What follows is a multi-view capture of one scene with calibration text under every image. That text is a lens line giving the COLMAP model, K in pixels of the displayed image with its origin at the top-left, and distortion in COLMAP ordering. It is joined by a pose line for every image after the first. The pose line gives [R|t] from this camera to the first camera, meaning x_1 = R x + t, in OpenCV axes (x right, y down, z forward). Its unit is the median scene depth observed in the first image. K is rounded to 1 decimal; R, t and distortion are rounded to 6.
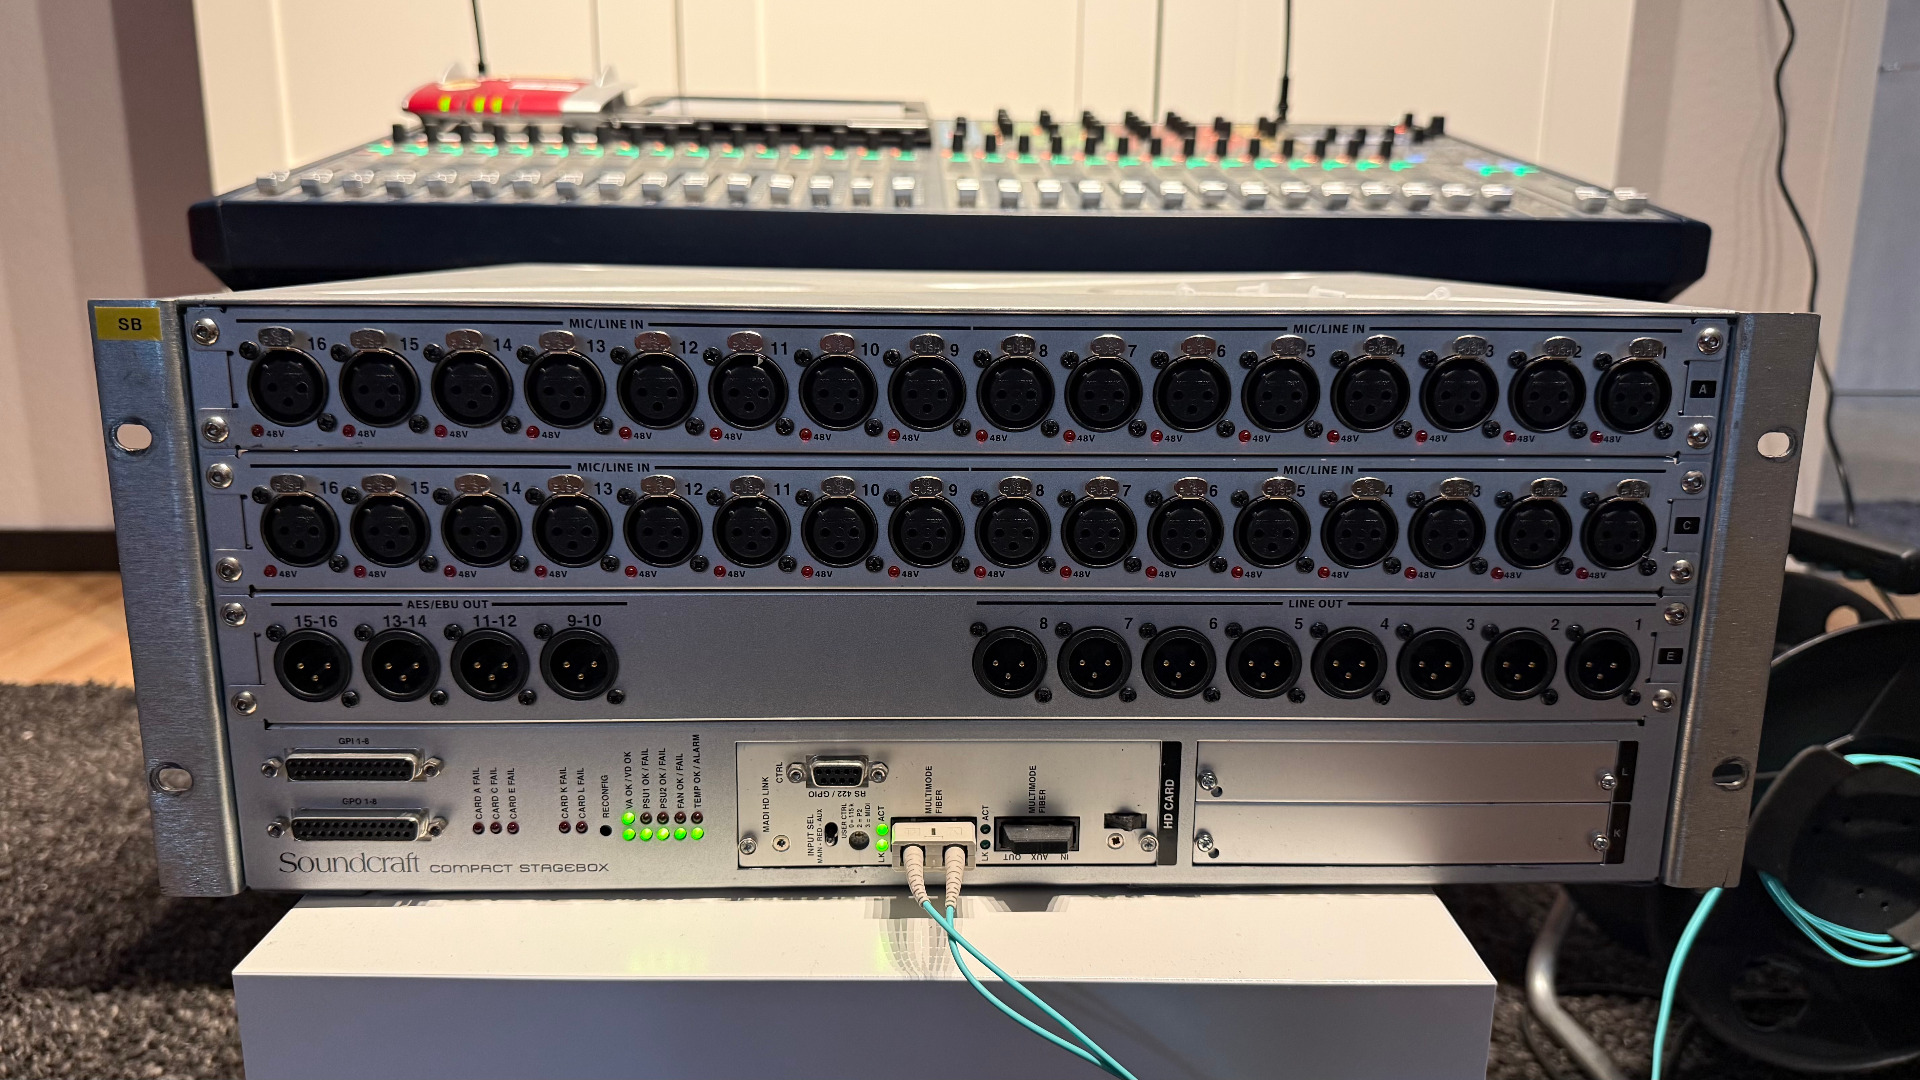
lens RADIAL K [[1354.6, 0, 952.7], [0, 1354.6, 532.1], [0, 0, 1]] dist [0.007134, -0.031407]
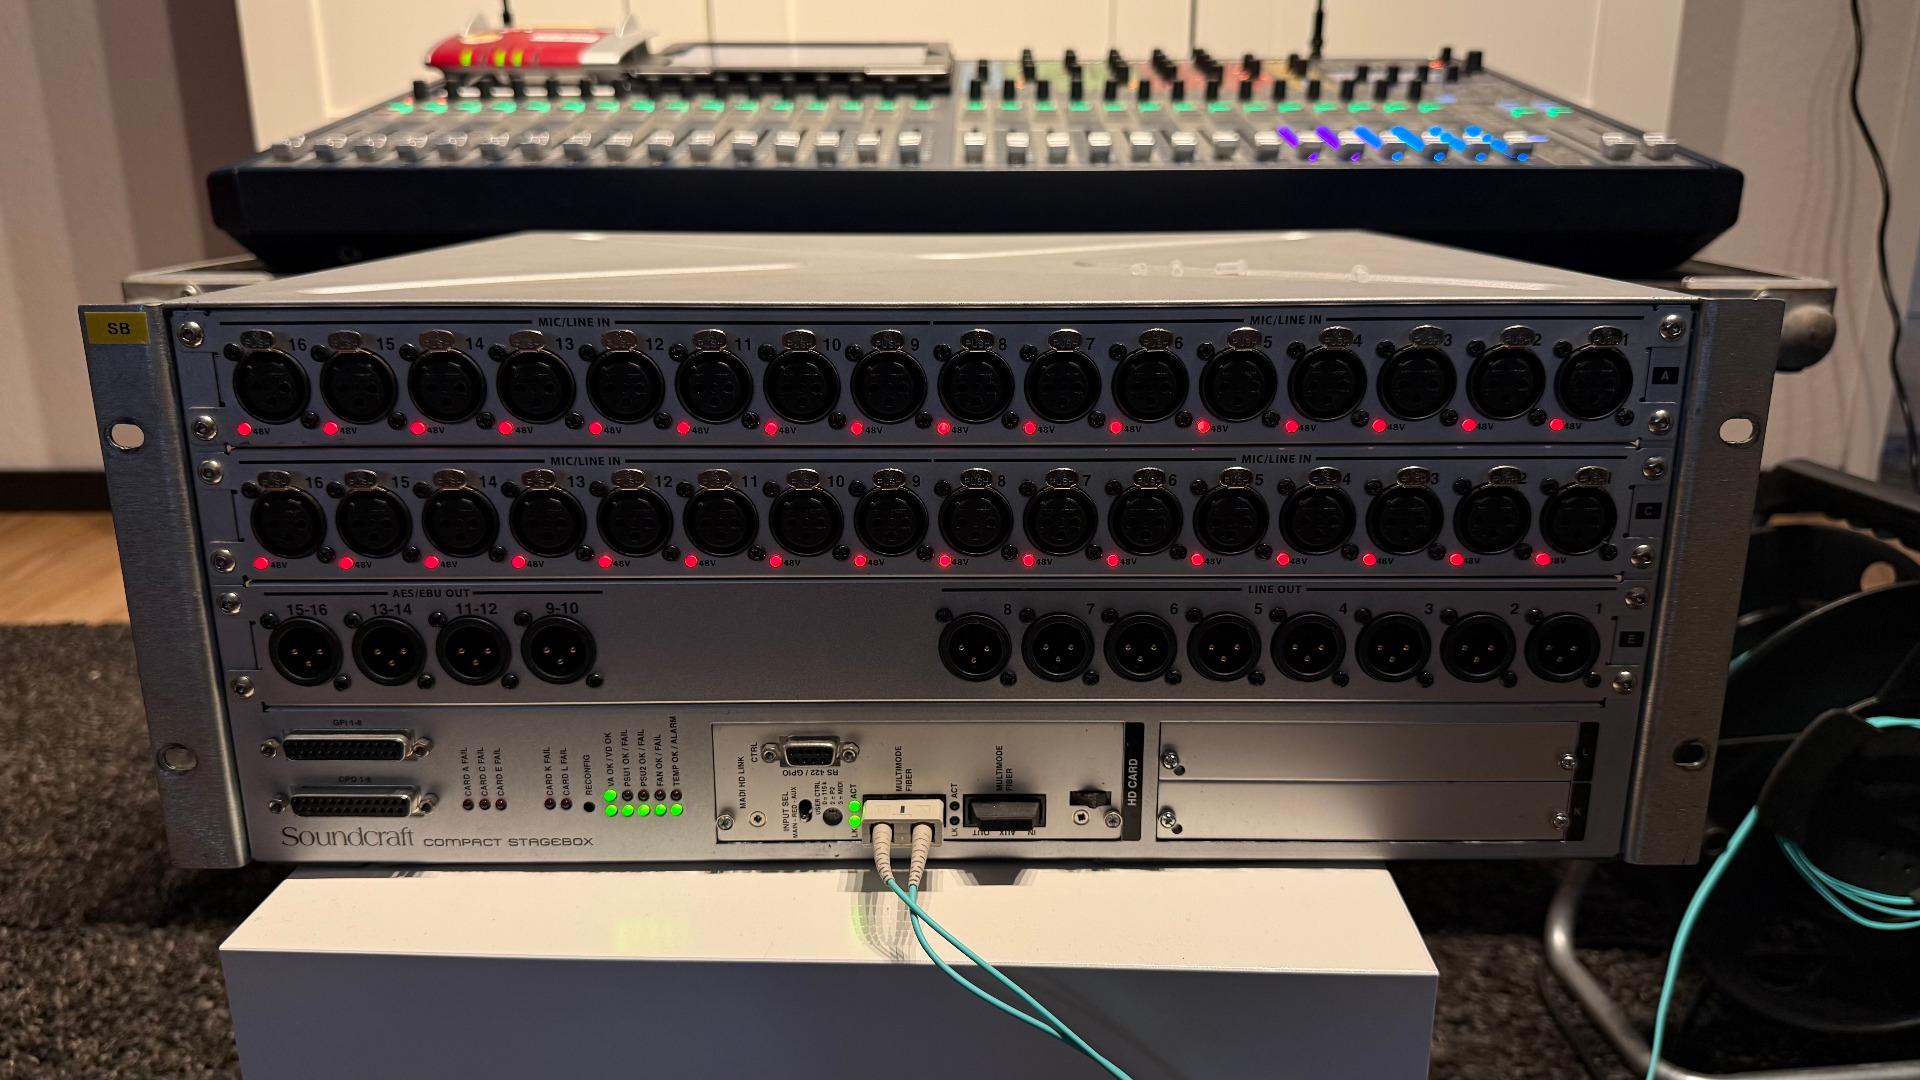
lens RADIAL K [[1354.6, 0, 945.2], [0, 1354.6, 540.5], [0, 0, 1]] dist [0.007134, -0.031407]
pose [[0.999421, -0.003867, -0.033807, 0.053190], [0.005582, 0.998695, 0.050758, -0.035474], [0.033567, -0.050918, 0.998139, -0.020175]]
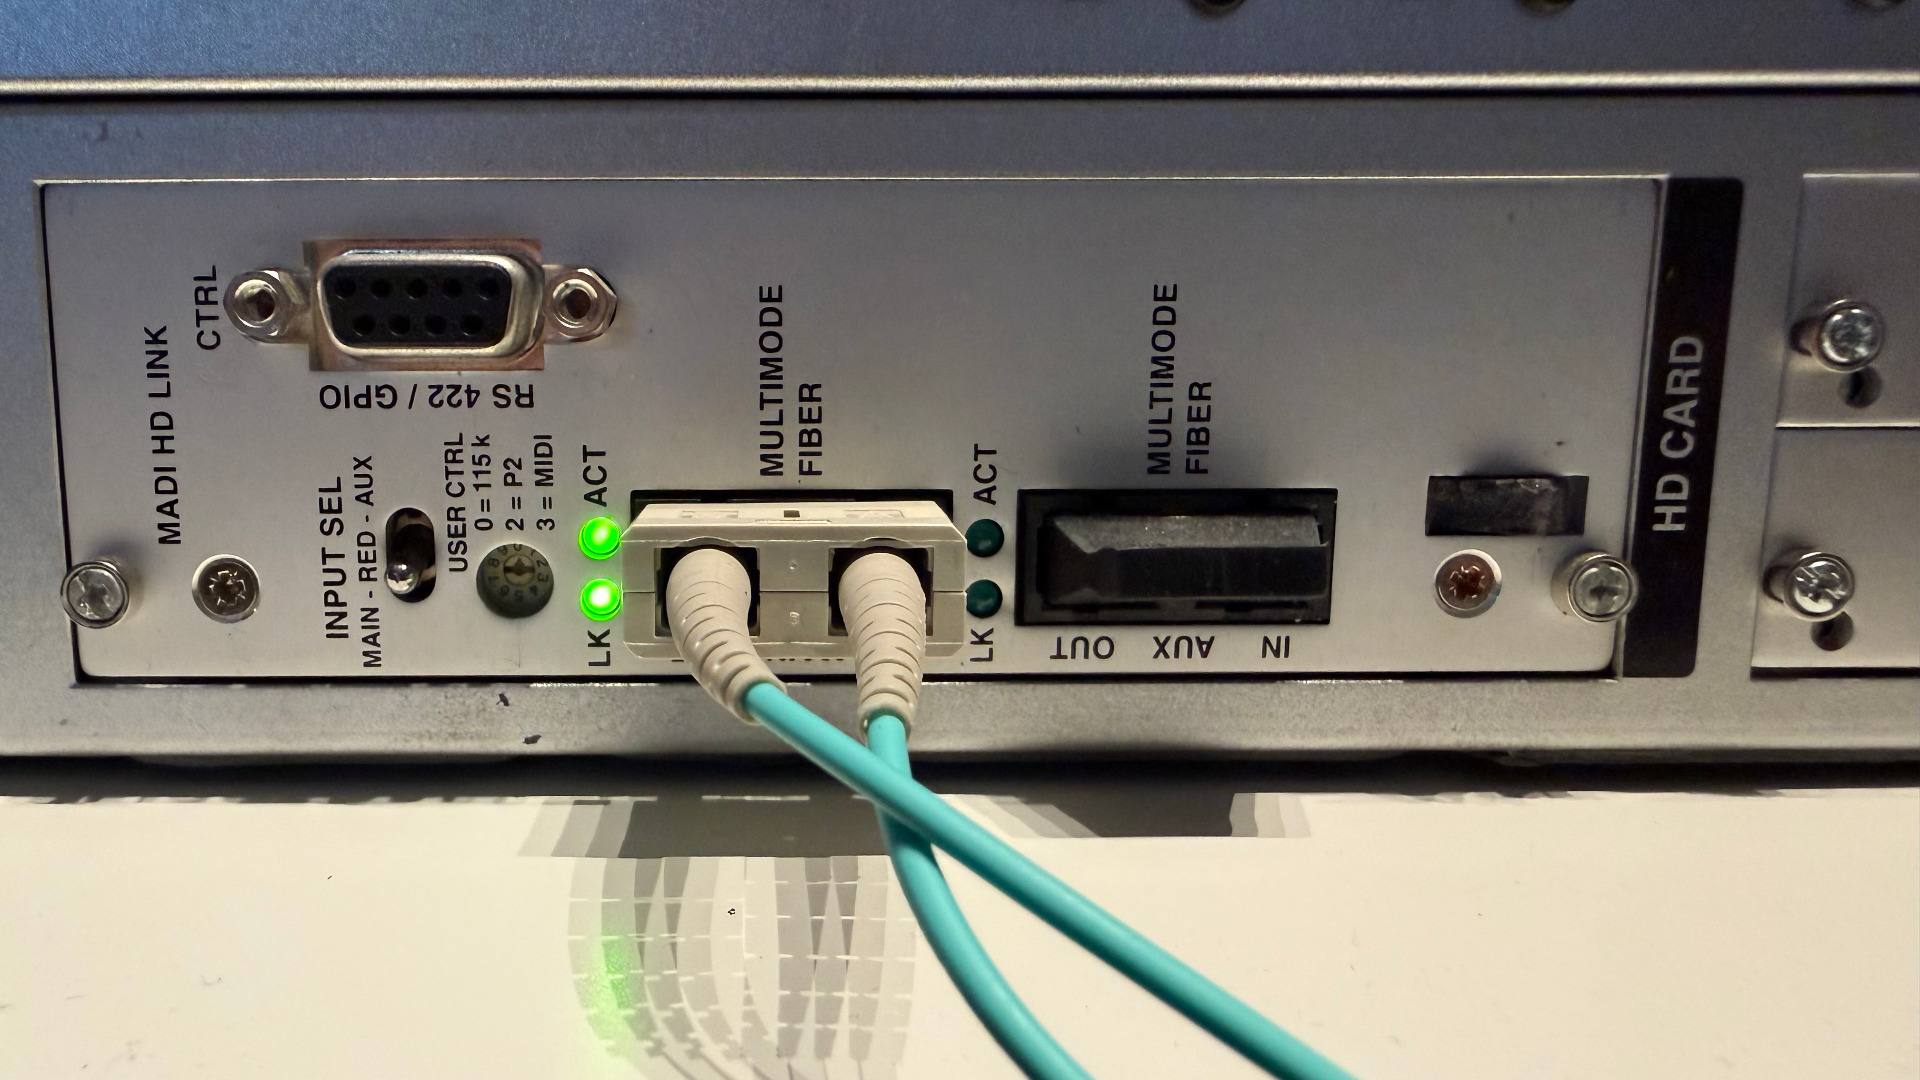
lens RADIAL K [[1354.6, 0, 830.2], [0, 1354.6, 520.9], [0, 0, 1]] dist [0.007134, -0.031407]
pose [[0.999821, -0.001928, -0.018805, -0.001246], [0.000922, 0.998575, -0.053353, 0.231734], [0.018881, 0.053326, 0.998399, 0.735708]]
